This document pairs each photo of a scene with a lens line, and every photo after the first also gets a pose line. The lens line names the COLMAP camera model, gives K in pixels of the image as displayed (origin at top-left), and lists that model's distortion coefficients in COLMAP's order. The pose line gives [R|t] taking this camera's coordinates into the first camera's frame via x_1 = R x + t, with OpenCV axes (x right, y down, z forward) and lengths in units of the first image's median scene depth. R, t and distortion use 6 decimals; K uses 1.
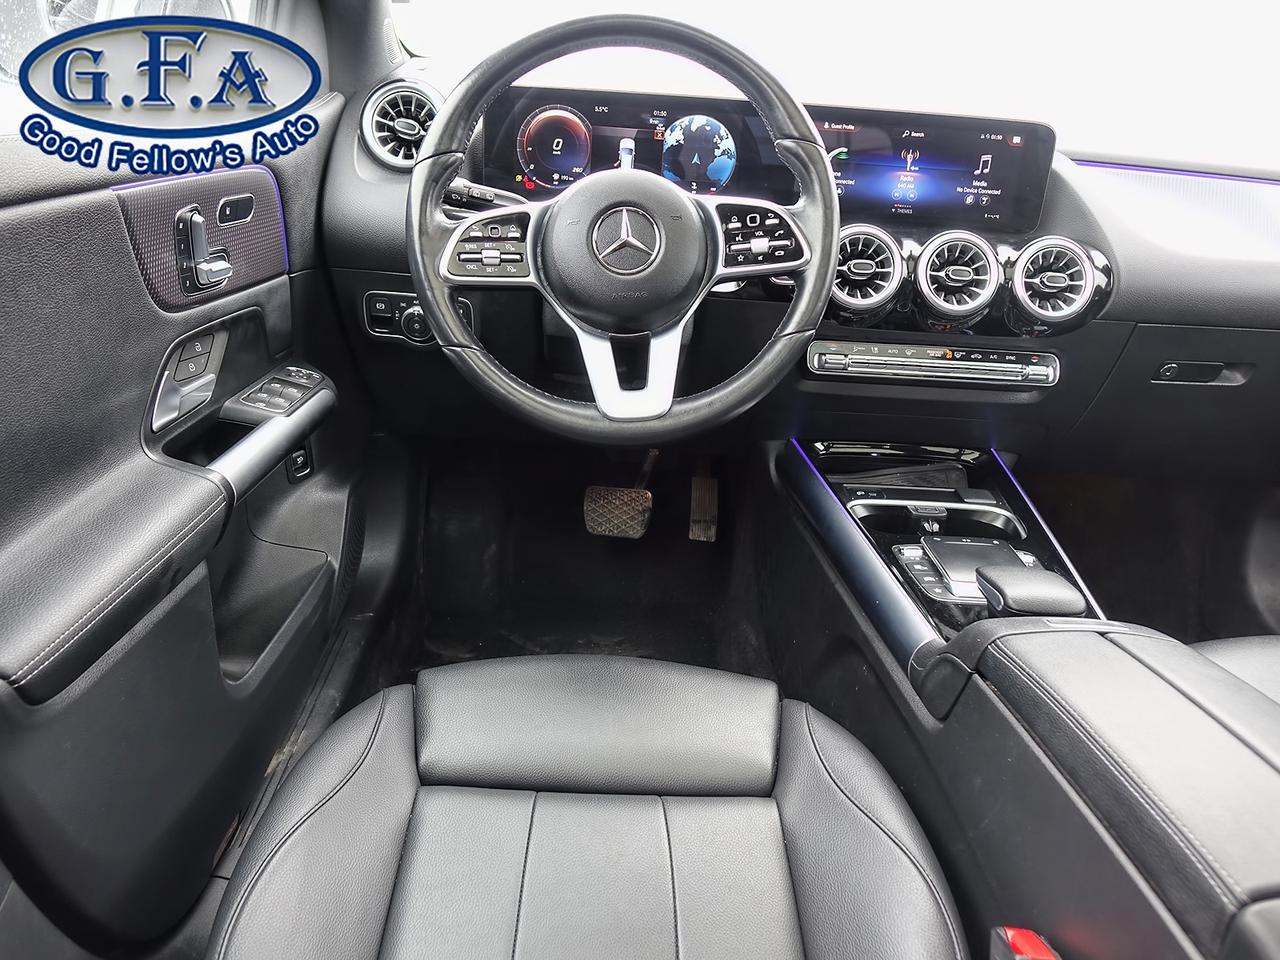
lens RADIAL K [[999.8, 0, 640.0], [0, 999.8, 480.0], [0, 0, 1]] dist [0.002977, -0.000993]
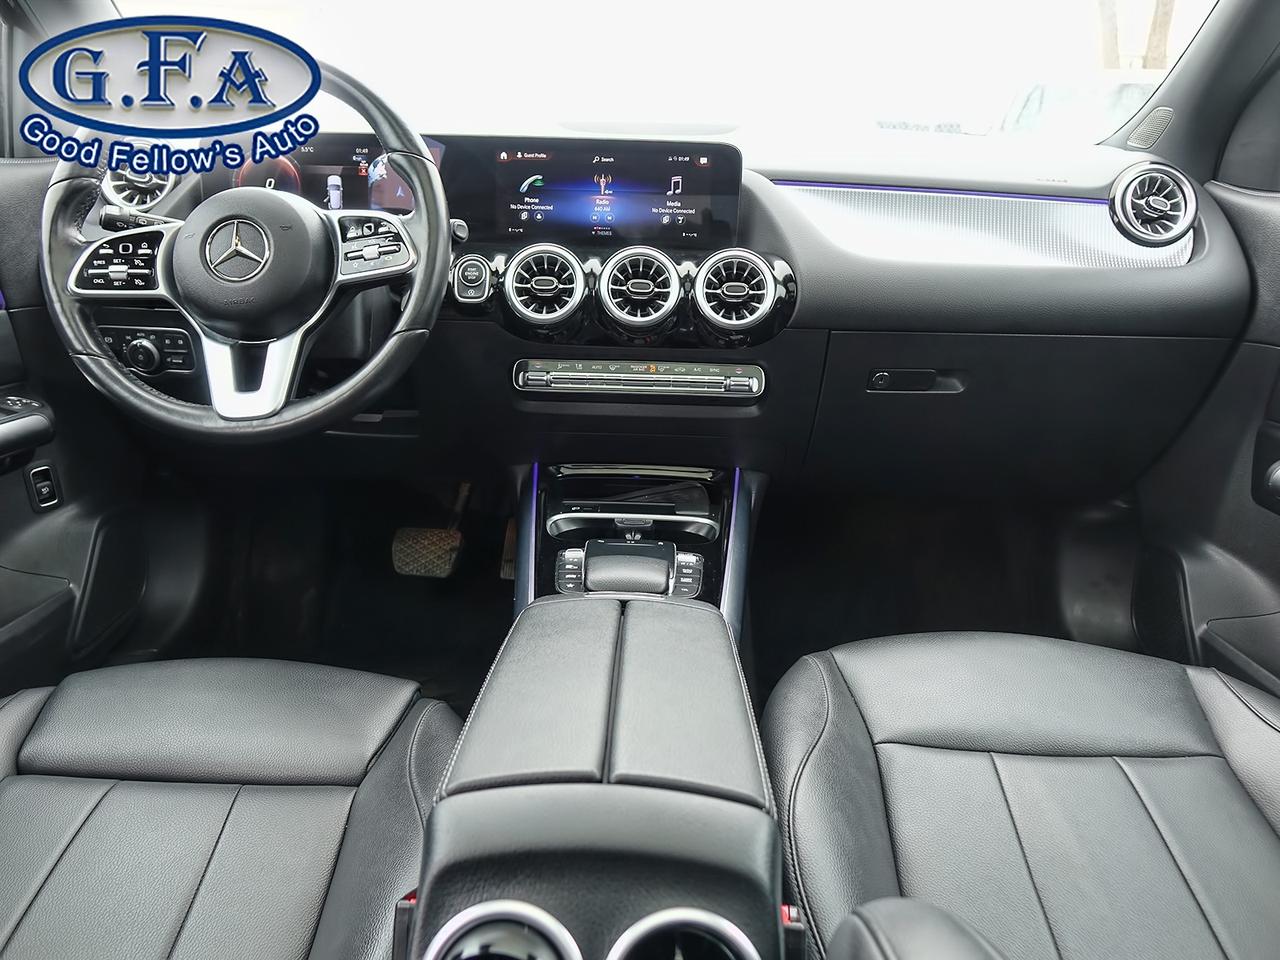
lens RADIAL K [[999.8, 0, 640.0], [0, 999.8, 480.0], [0, 0, 1]] dist [0.002977, -0.000993]
pose [[0.997891, -0.025833, -0.059556, 0.364834], [0.019987, 0.995109, -0.096739, 0.087987], [0.061764, 0.095345, 0.993526, -0.000825]]
